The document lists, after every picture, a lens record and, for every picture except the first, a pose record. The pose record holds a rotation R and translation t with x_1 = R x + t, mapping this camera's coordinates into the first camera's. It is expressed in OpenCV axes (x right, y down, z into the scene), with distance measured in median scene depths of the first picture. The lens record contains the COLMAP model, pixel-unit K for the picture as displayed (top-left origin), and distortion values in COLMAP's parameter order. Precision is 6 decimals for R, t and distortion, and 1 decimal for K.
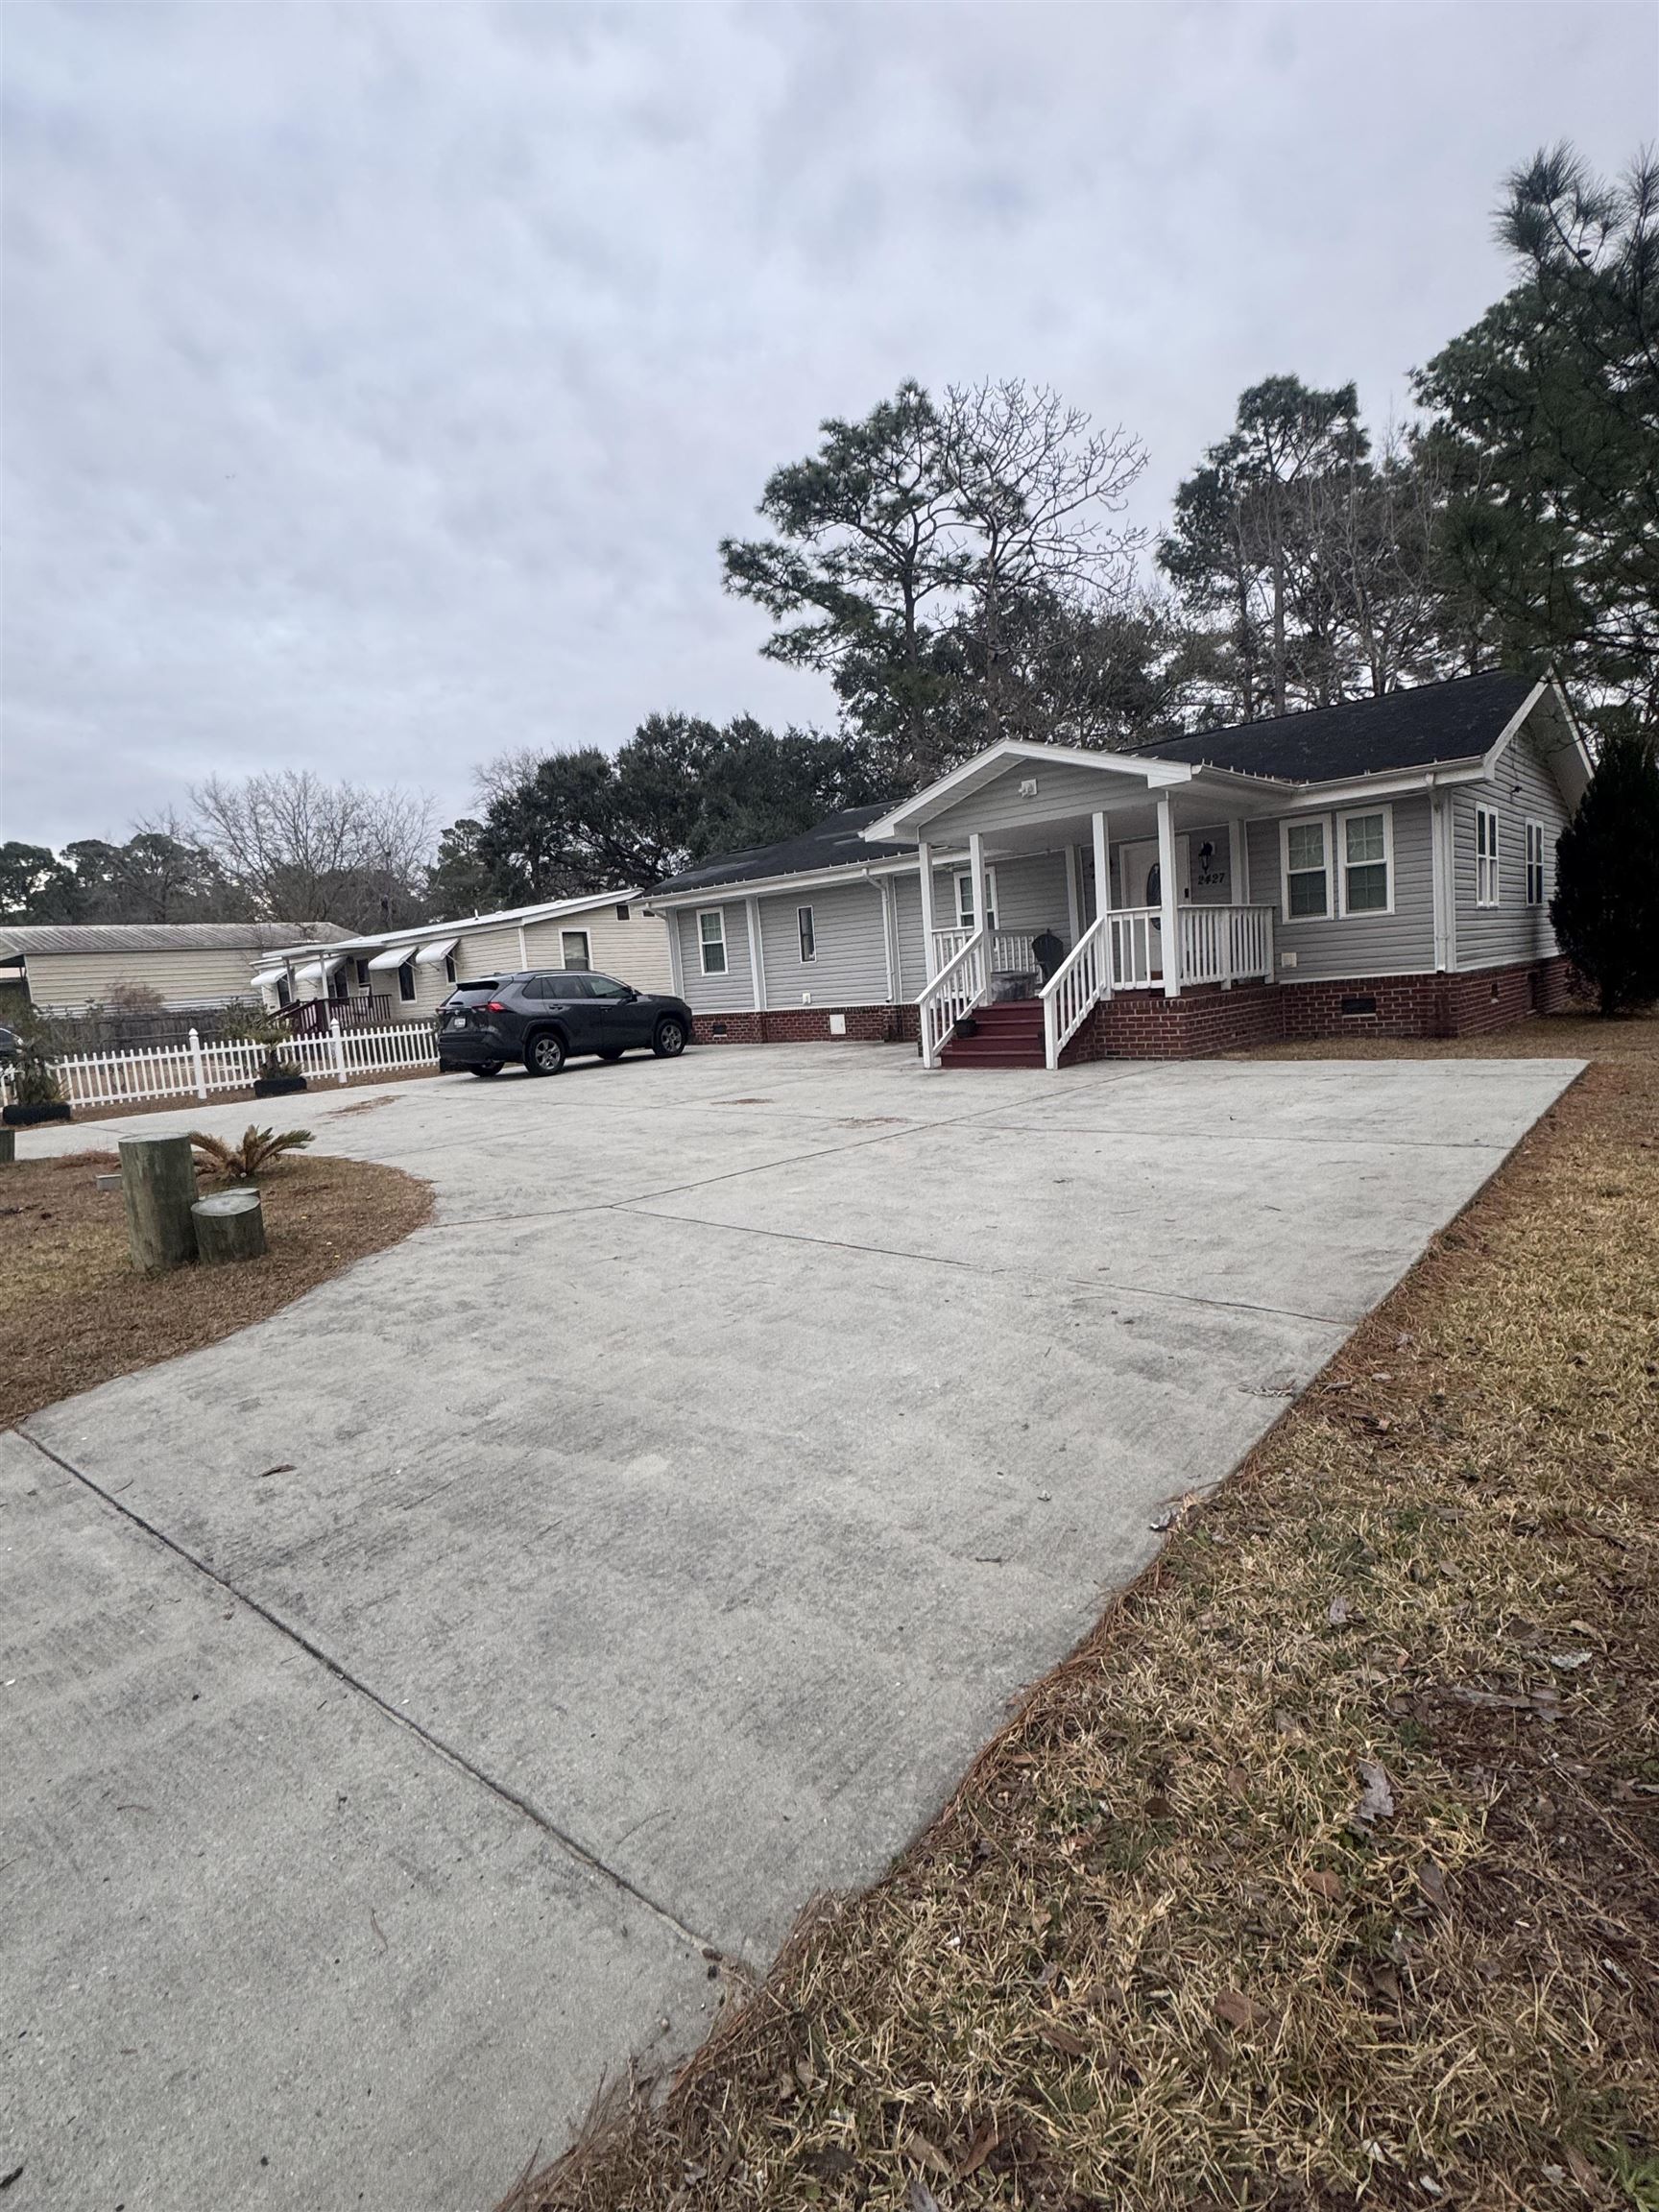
lens RADIAL K [[1103.2, 0, 828.6], [0, 1103.2, 1100.3], [0, 0, 1]] dist [-0.003053, -0.000118]
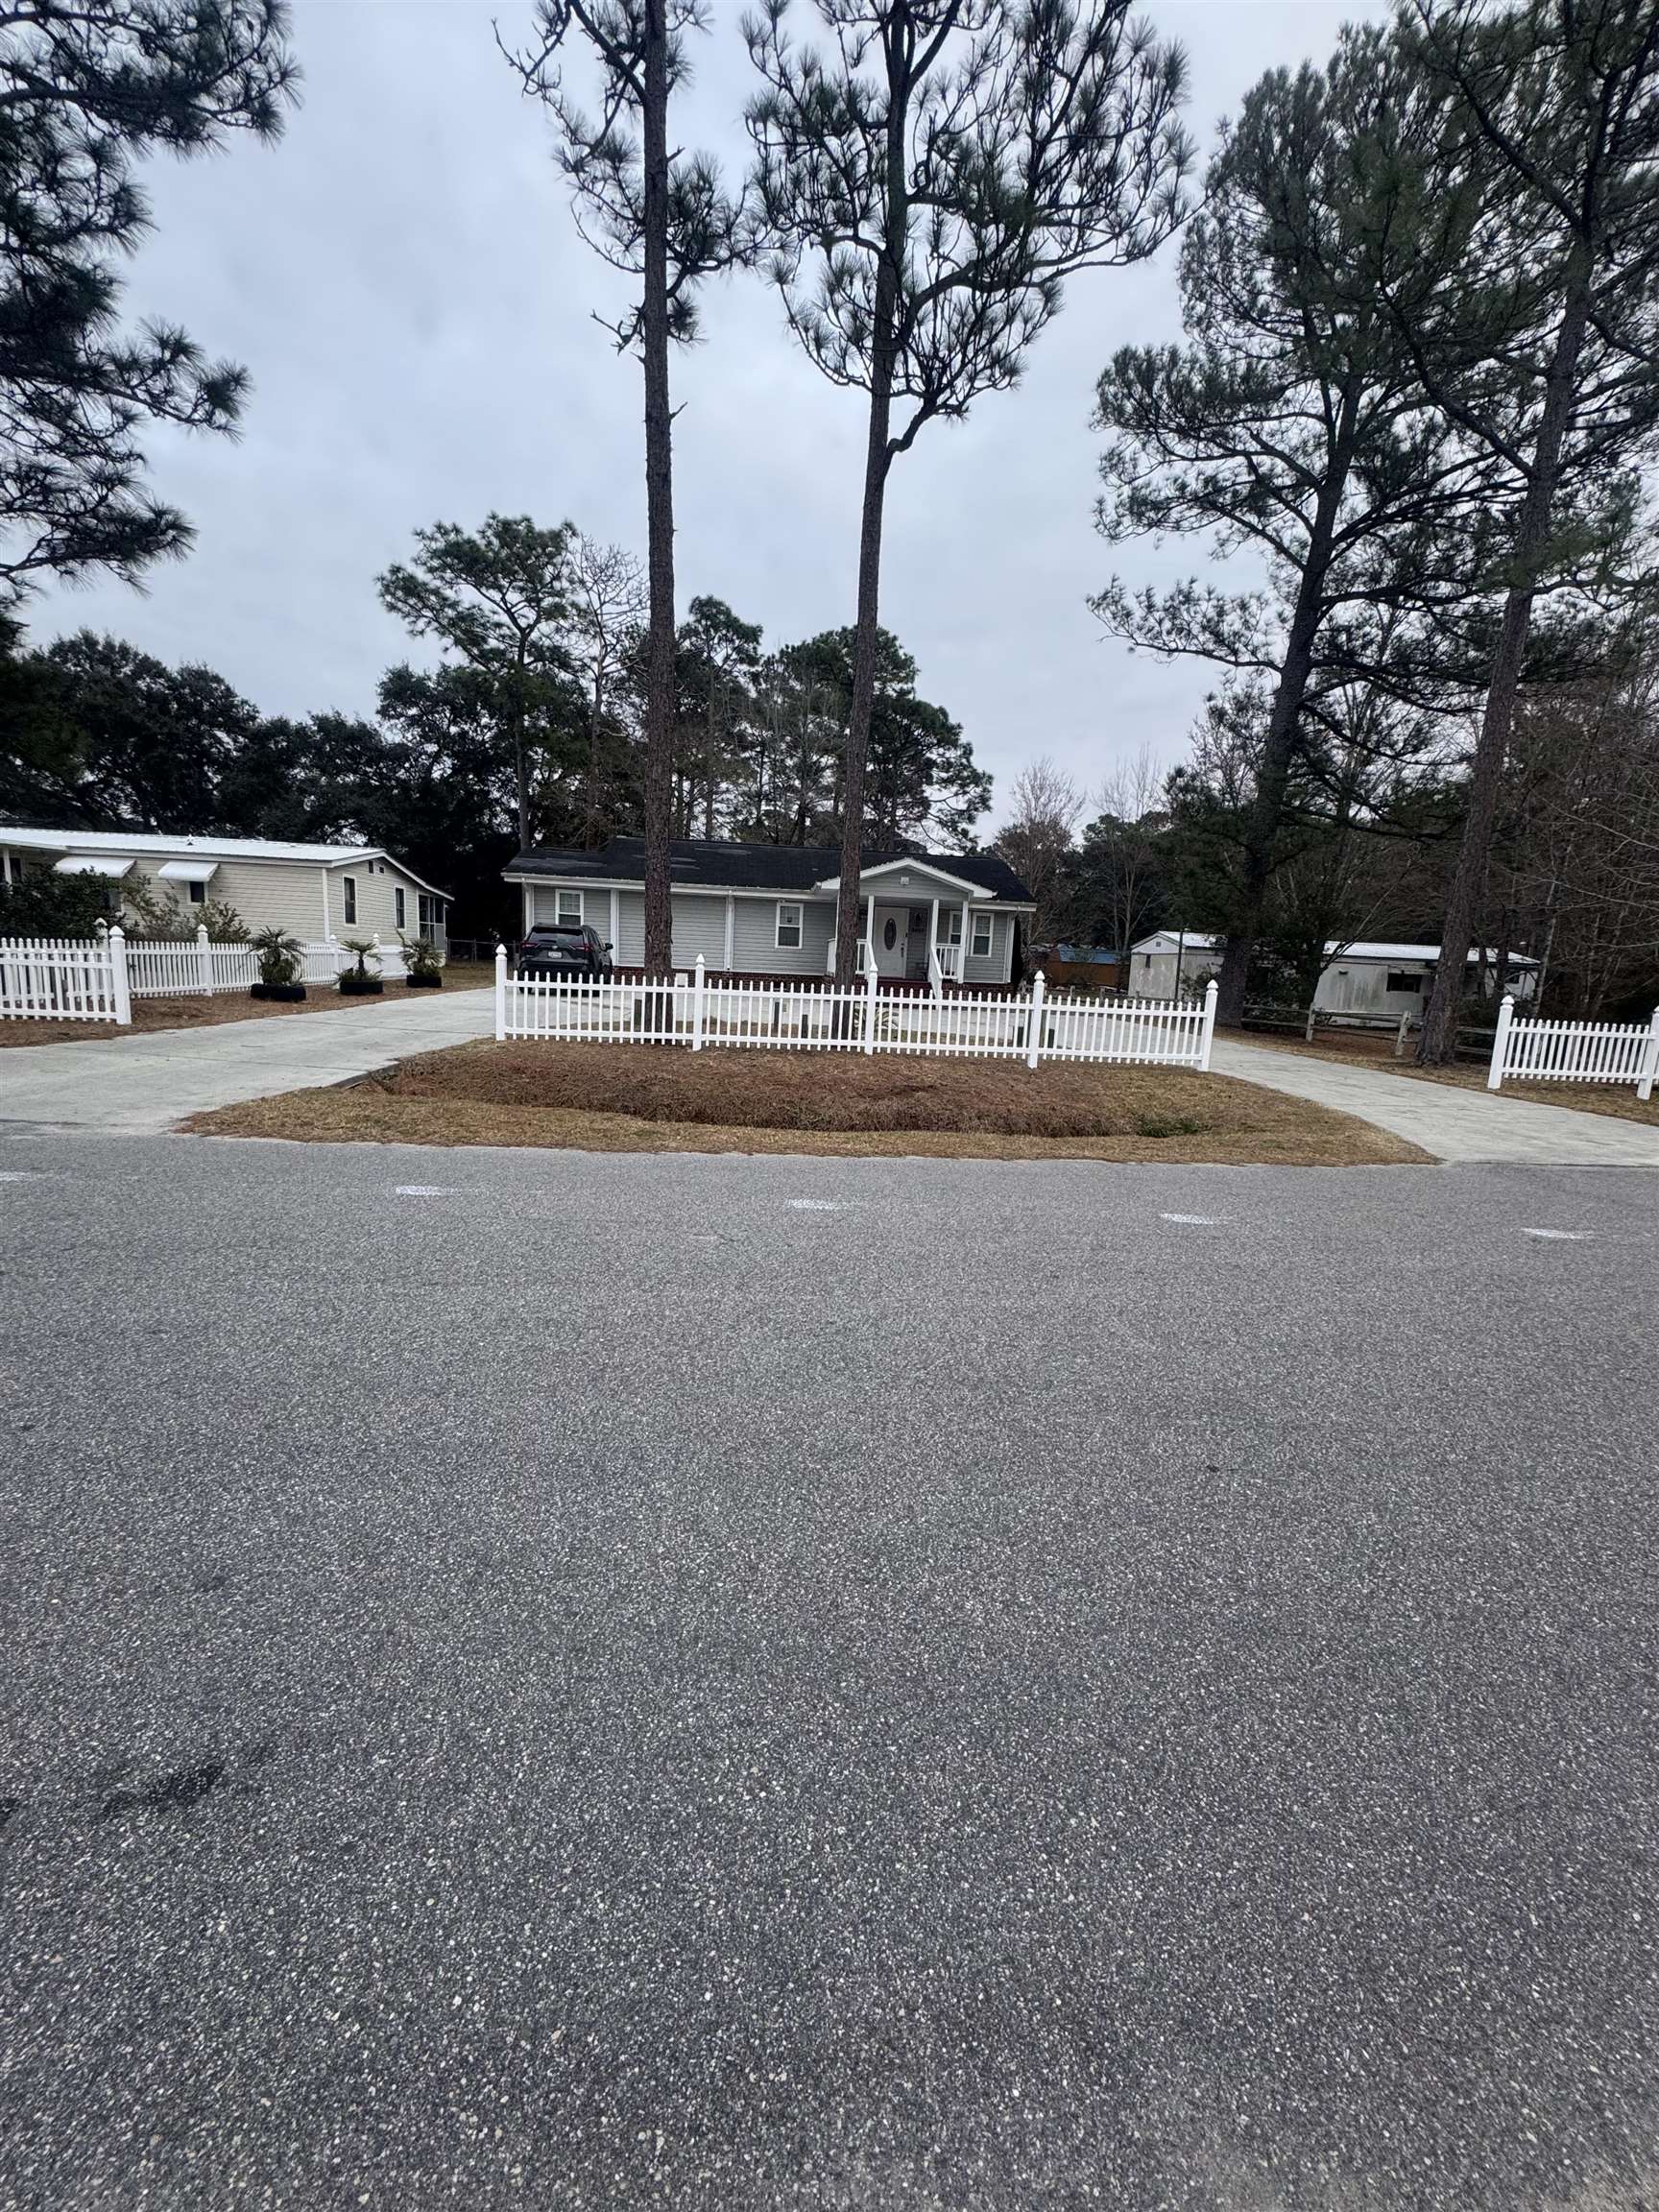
lens RADIAL K [[874.0, 0, 830.5], [0, 874.0, 1112.3], [0, 0, 1]] dist [-0.008149, 0.002261]
pose [[0.677467, -0.017968, 0.735334, -0.501045], [-0.021798, 0.998772, 0.044488, 0.040602], [-0.735230, -0.046167, 0.676243, -0.026531]]
